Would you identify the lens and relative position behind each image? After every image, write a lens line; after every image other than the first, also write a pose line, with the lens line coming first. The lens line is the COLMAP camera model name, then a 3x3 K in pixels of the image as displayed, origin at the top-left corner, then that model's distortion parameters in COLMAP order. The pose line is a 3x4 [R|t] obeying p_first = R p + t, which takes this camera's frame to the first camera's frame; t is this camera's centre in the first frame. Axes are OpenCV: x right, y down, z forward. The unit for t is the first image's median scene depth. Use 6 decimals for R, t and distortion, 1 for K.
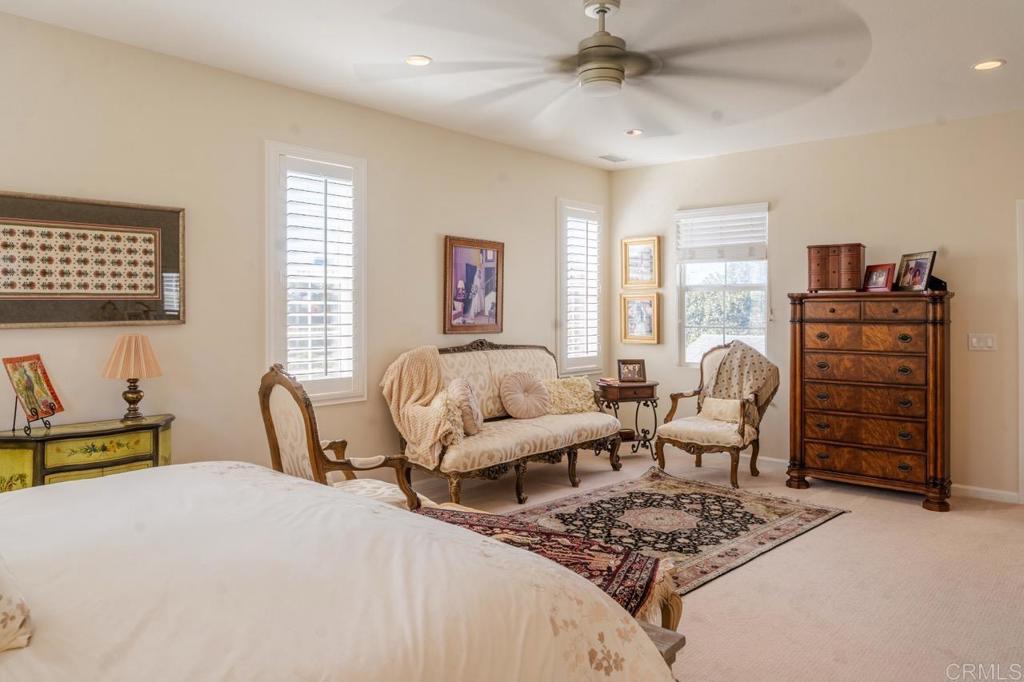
lens RADIAL K [[652.2, 0, 469.8], [0, 652.2, 303.6], [0, 0, 1]] dist [-0.002321, -0.000843]
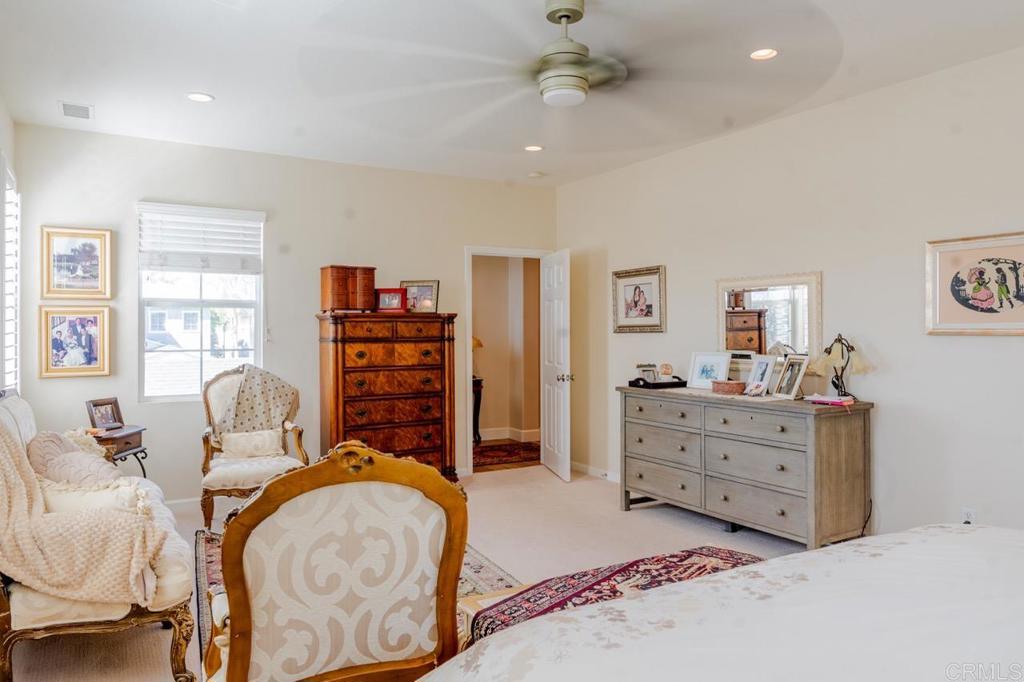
lens RADIAL K [[706.1, 0, 517.4], [0, 706.1, 322.1], [0, 0, 1]] dist [-0.002063, 0.001592]
pose [[0.305100, 0.007839, 0.952288, -0.457688], [-0.007918, 0.999952, -0.005694, 0.002583], [-0.952288, -0.005803, 0.305147, 0.429359]]
